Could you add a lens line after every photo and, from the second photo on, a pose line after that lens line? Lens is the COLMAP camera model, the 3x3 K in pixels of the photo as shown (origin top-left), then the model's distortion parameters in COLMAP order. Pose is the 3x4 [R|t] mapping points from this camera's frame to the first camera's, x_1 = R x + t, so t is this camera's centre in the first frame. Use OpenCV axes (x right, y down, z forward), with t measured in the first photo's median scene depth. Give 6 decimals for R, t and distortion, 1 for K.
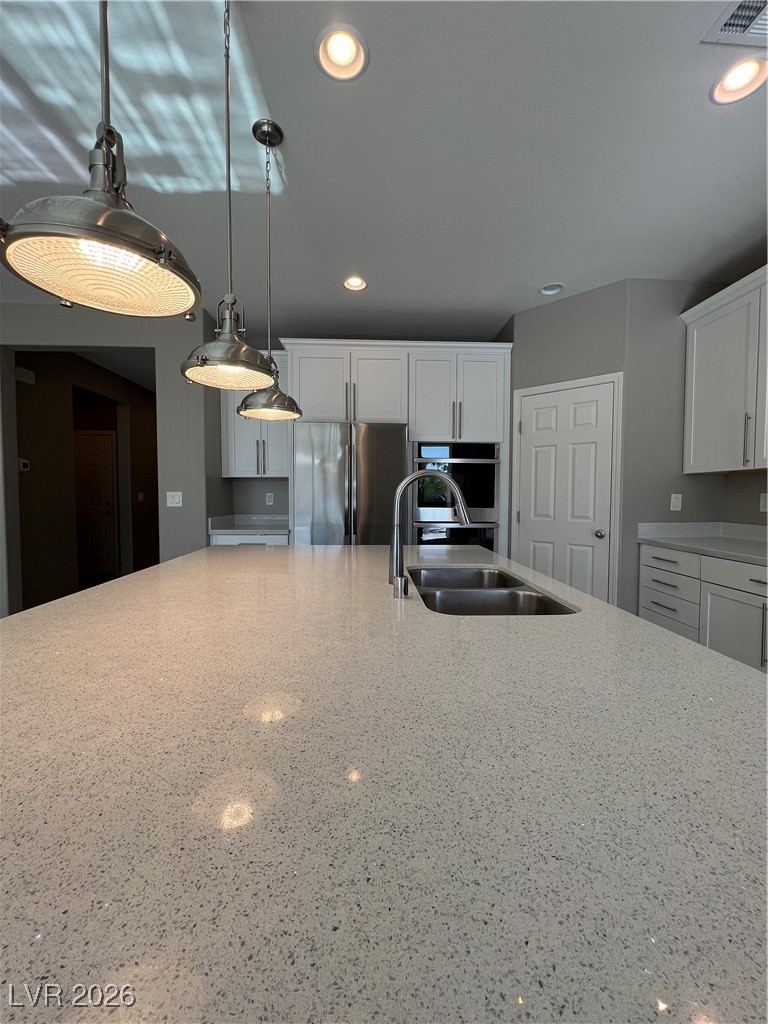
lens RADIAL K [[409.5, 0, 386.9], [0, 409.5, 510.4], [0, 0, 1]] dist [-0.000252, -0.002116]
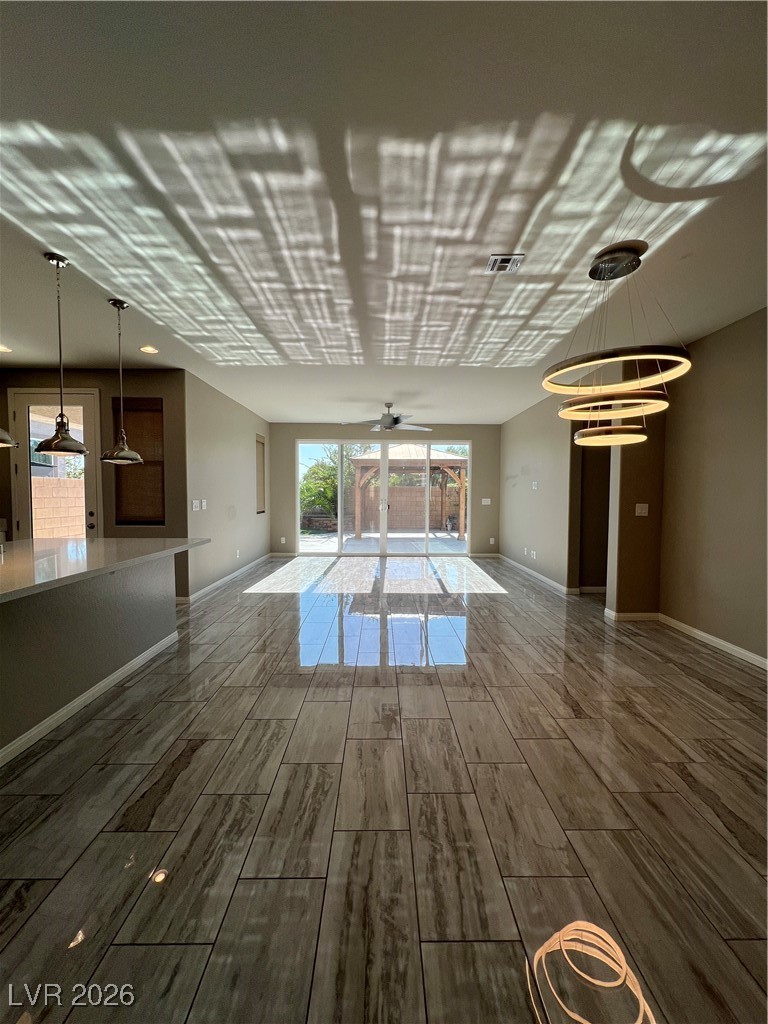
lens RADIAL K [[411.8, 0, 385.5], [0, 411.8, 512.1], [0, 0, 1]] dist [-0.000321, 0.000033]
pose [[-0.999299, -0.009465, 0.036222, -0.874298], [-0.006380, 0.996415, 0.084361, -0.089047], [-0.036890, 0.084070, -0.995777, 1.266874]]
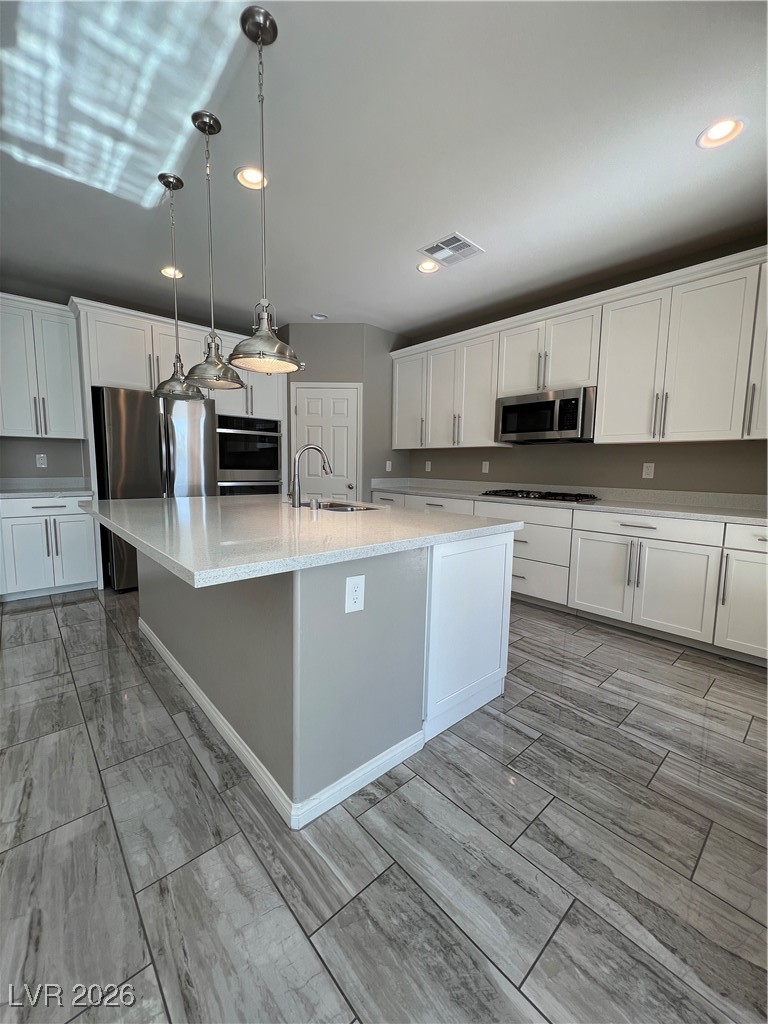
lens RADIAL K [[413.0, 0, 386.3], [0, 413.0, 511.0], [0, 0, 1]] dist [0.001386, -0.000578]
pose [[0.775932, -0.061166, 0.627844, -0.383966], [0.011618, 0.996505, 0.082724, 0.024012], [-0.630709, -0.056894, 0.773931, -0.321540]]
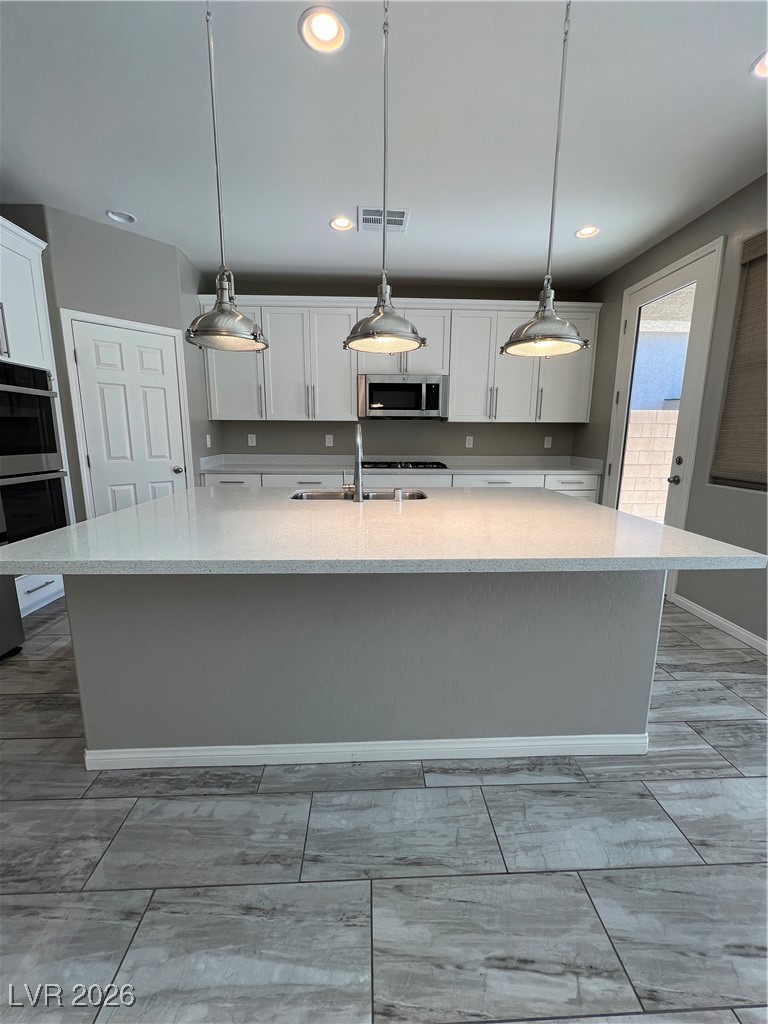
lens RADIAL K [[412.1, 0, 385.4], [0, 412.1, 510.9], [0, 0, 1]] dist [-0.000273, -0.000118]
pose [[0.003843, -0.189312, 0.981910, -0.688118], [0.032160, 0.981432, 0.189094, -0.031980], [-0.999475, 0.030852, 0.009860, 0.411475]]
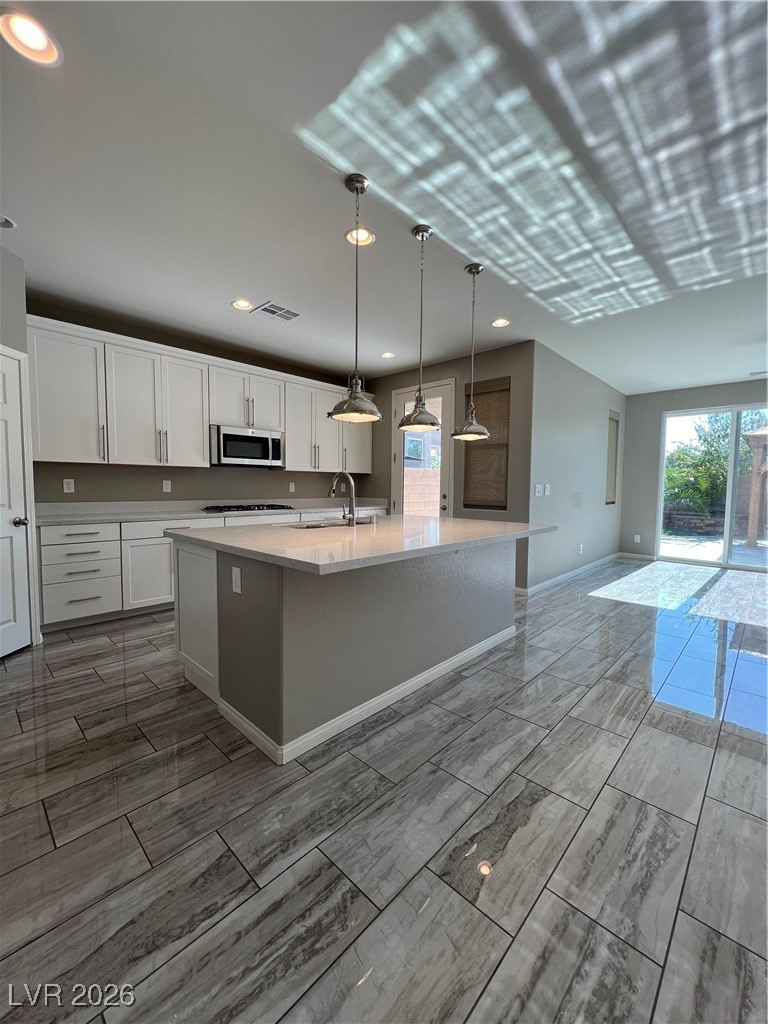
lens RADIAL K [[413.0, 0, 386.3], [0, 413.0, 511.0], [0, 0, 1]] dist [0.001386, -0.000578]
pose [[-0.691563, -0.055284, 0.720197, -0.752778], [0.016092, 0.995640, 0.091881, -0.041154], [-0.722137, 0.075131, -0.687658, 1.082001]]
